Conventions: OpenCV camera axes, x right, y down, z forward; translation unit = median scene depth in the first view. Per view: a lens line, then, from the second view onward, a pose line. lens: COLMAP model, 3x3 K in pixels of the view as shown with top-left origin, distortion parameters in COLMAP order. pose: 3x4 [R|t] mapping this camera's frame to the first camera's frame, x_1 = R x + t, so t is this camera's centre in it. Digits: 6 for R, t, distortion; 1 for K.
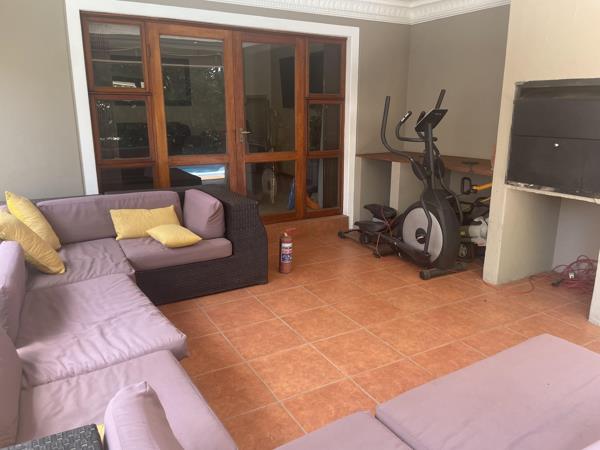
lens RADIAL K [[452.5, 0, 301.2], [0, 452.5, 225.5], [0, 0, 1]] dist [0.001401, -0.006872]
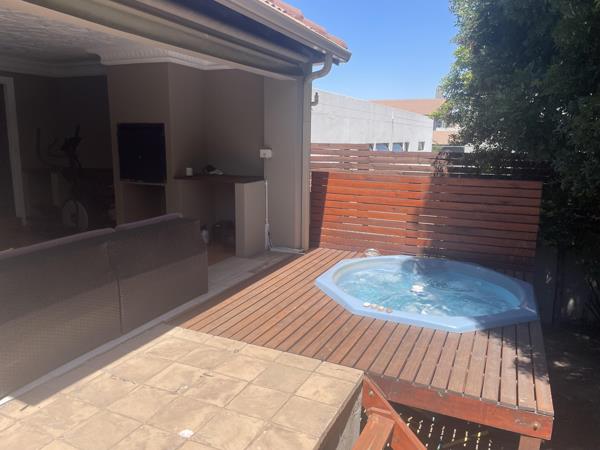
lens RADIAL K [[452.5, 0, 299.2], [0, 452.5, 222.2], [0, 0, 1]] dist [0.001401, -0.006872]
pose [[0.809905, -0.094044, 0.578972, -0.004895], [0.131893, 0.990985, -0.023532, 0.172412], [-0.571540, 0.095421, 0.815007, -0.683007]]
